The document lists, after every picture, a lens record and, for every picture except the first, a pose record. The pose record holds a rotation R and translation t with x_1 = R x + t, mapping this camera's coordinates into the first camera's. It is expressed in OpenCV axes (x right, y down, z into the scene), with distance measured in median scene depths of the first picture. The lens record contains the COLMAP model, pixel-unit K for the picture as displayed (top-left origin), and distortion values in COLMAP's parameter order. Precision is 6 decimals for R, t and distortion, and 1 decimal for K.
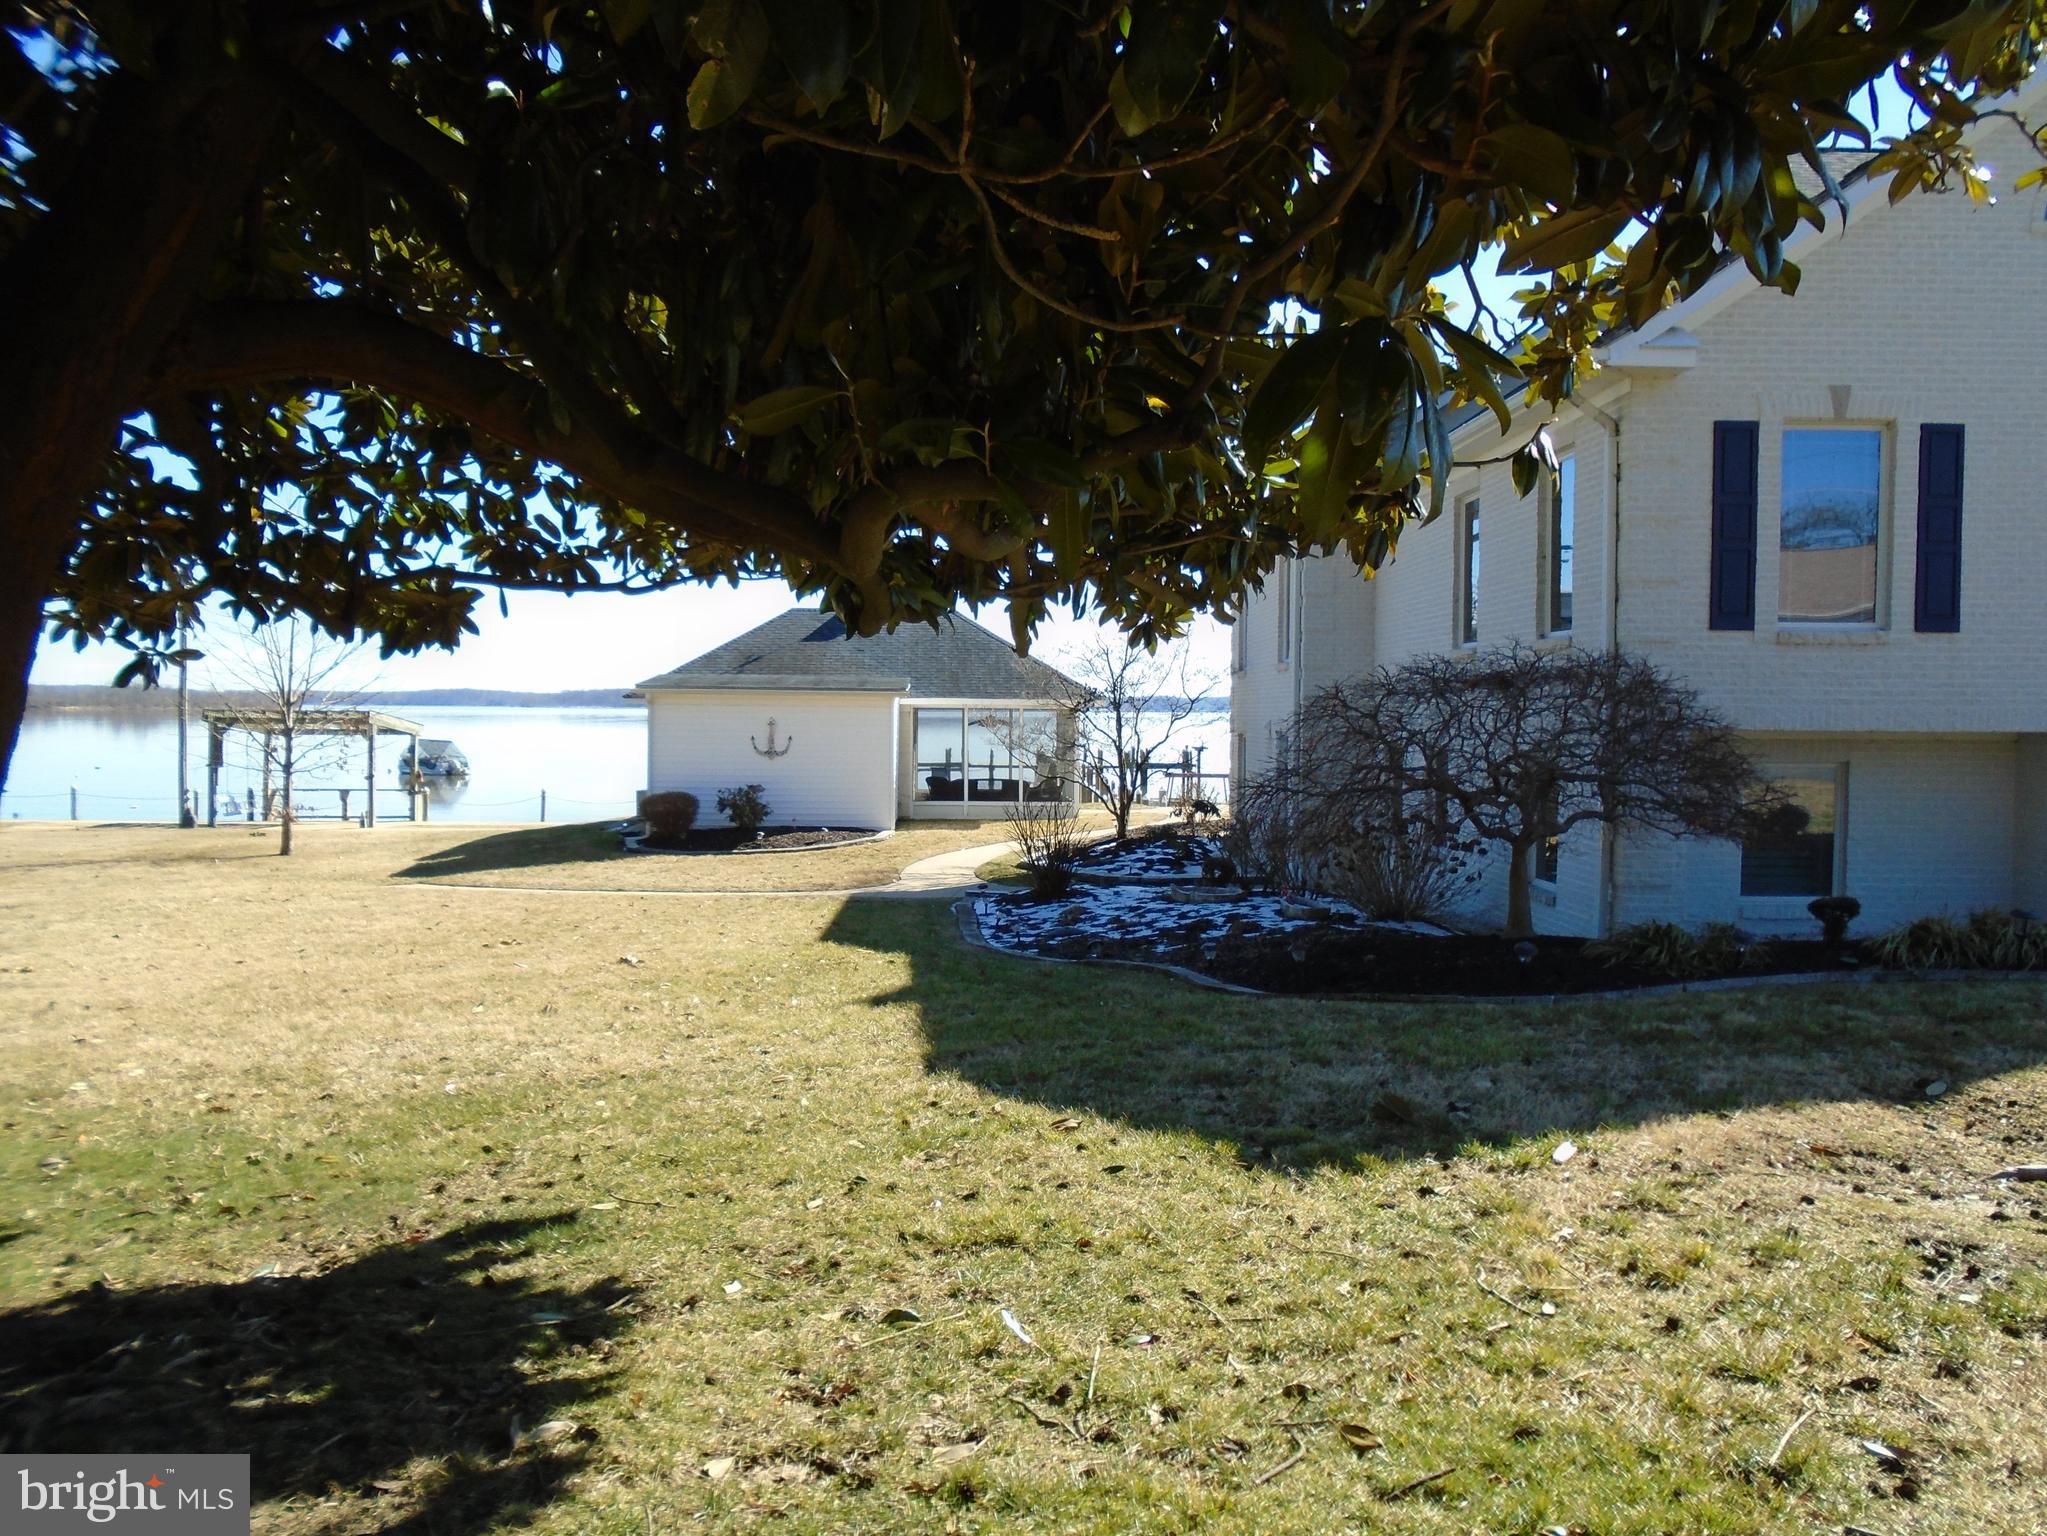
lens RADIAL K [[1563.3, 0, 1023.5], [0, 1563.3, 768.0], [0, 0, 1]] dist [-0.018269, 0.014291]
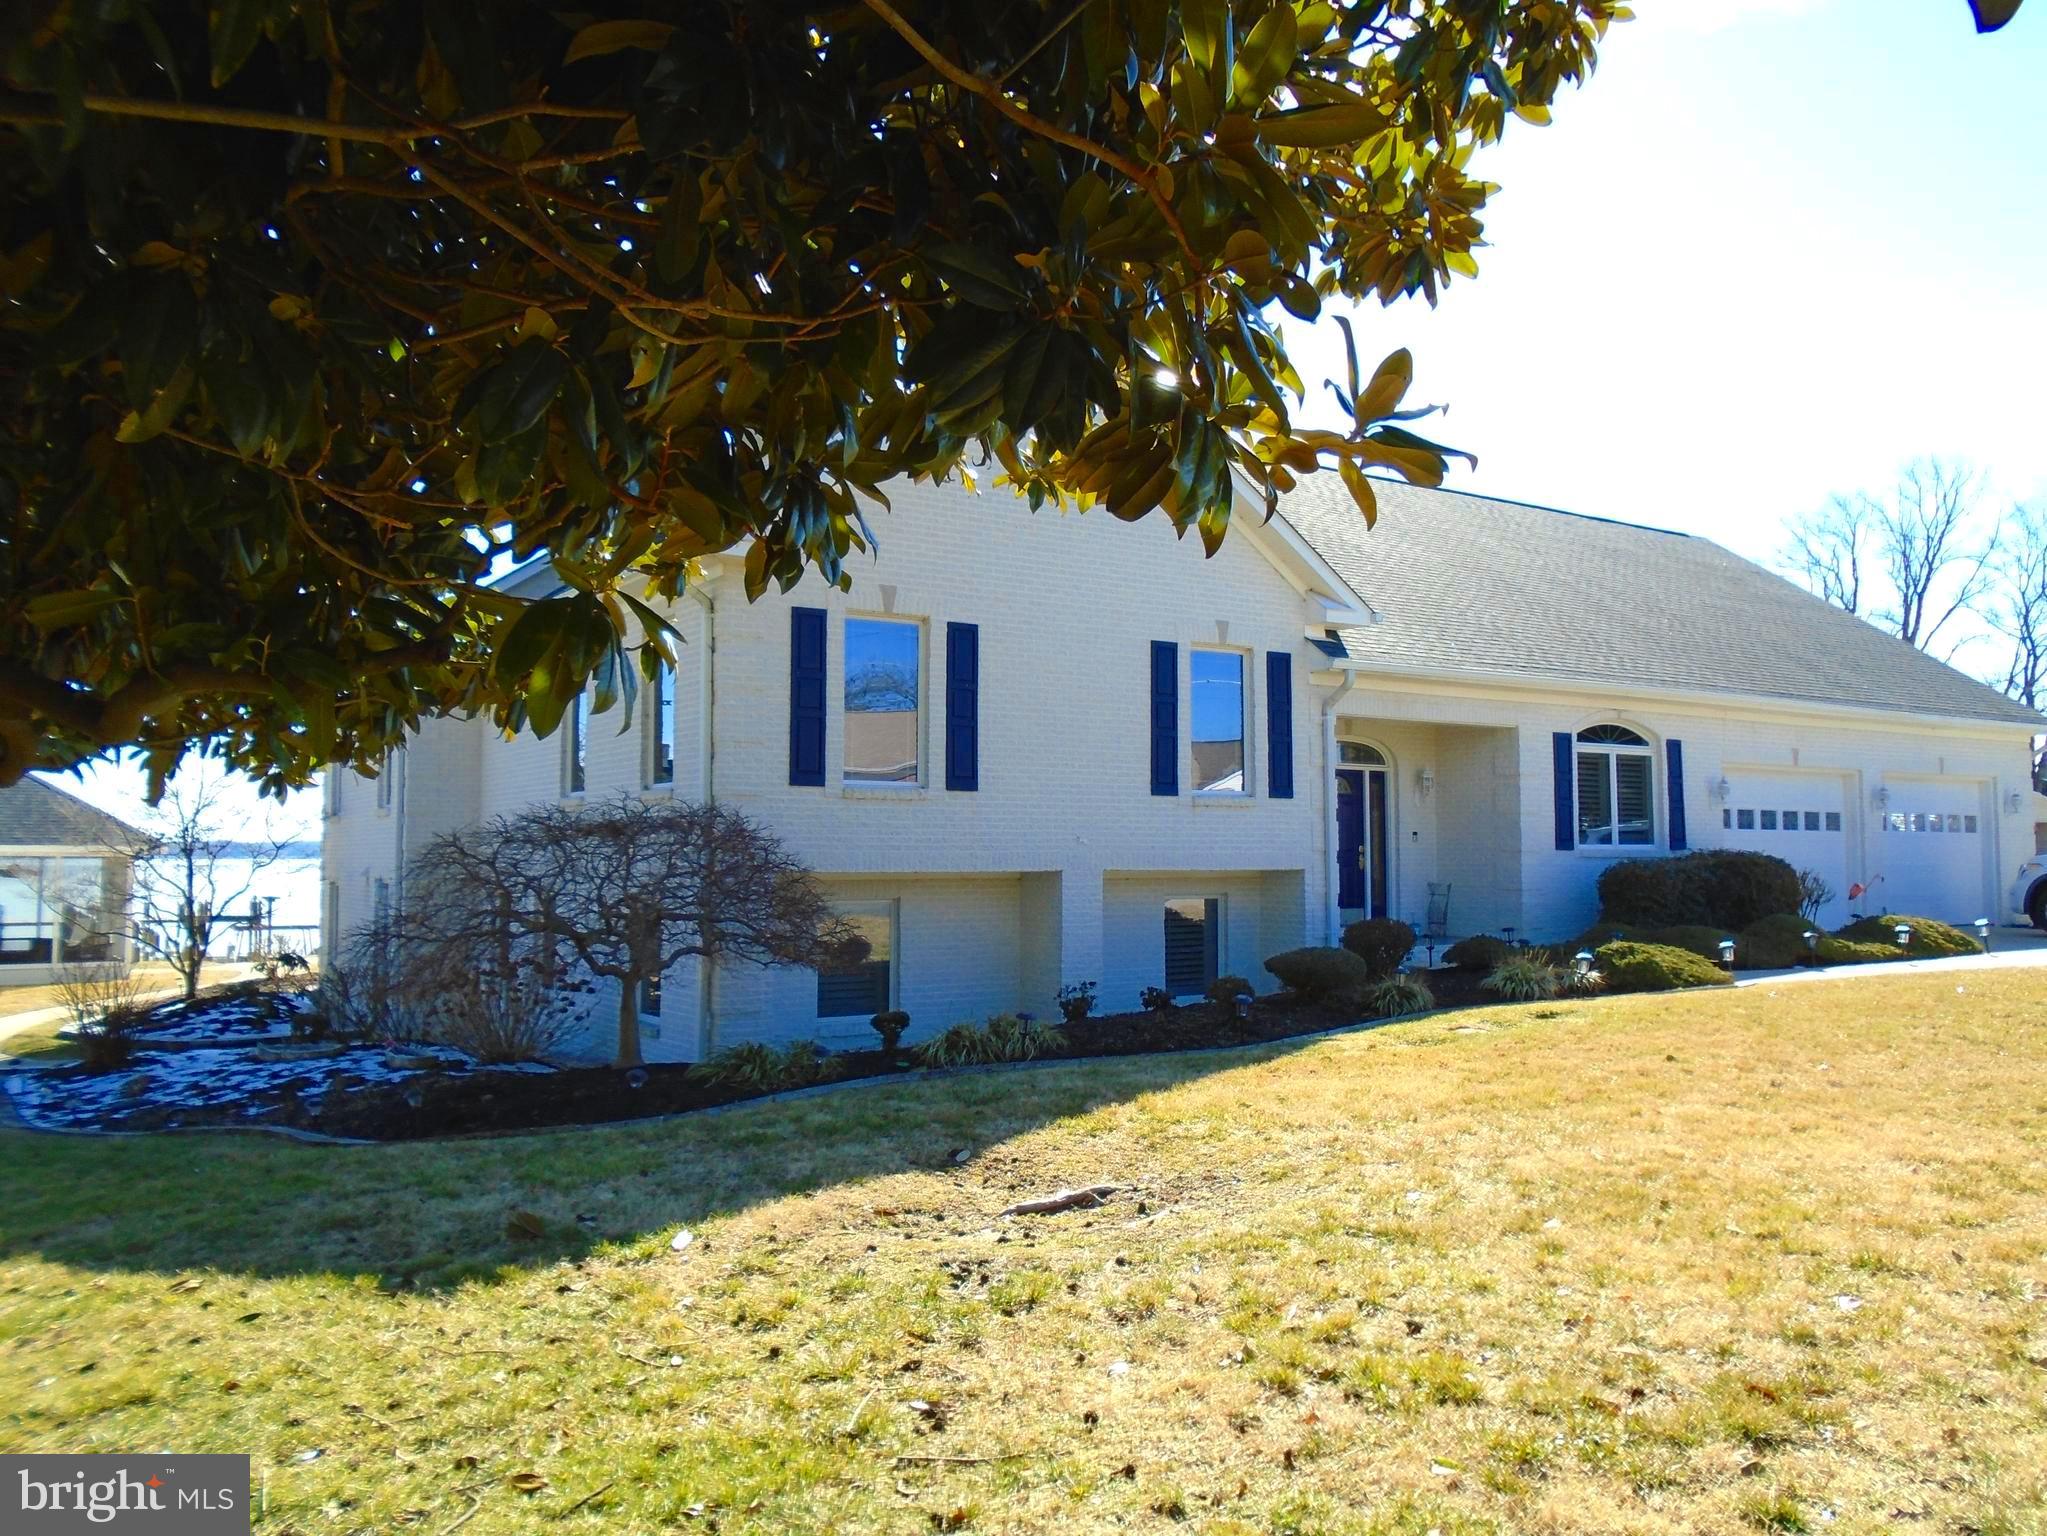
lens RADIAL K [[1563.3, 0, 1023.5], [0, 1563.3, 768.0], [0, 0, 1]] dist [-0.018269, 0.014291]
pose [[0.845059, 0.024889, 0.534094, -0.056374], [0.024645, 0.996041, -0.085409, 0.002522], [-0.534105, 0.085338, 0.841100, -0.118744]]
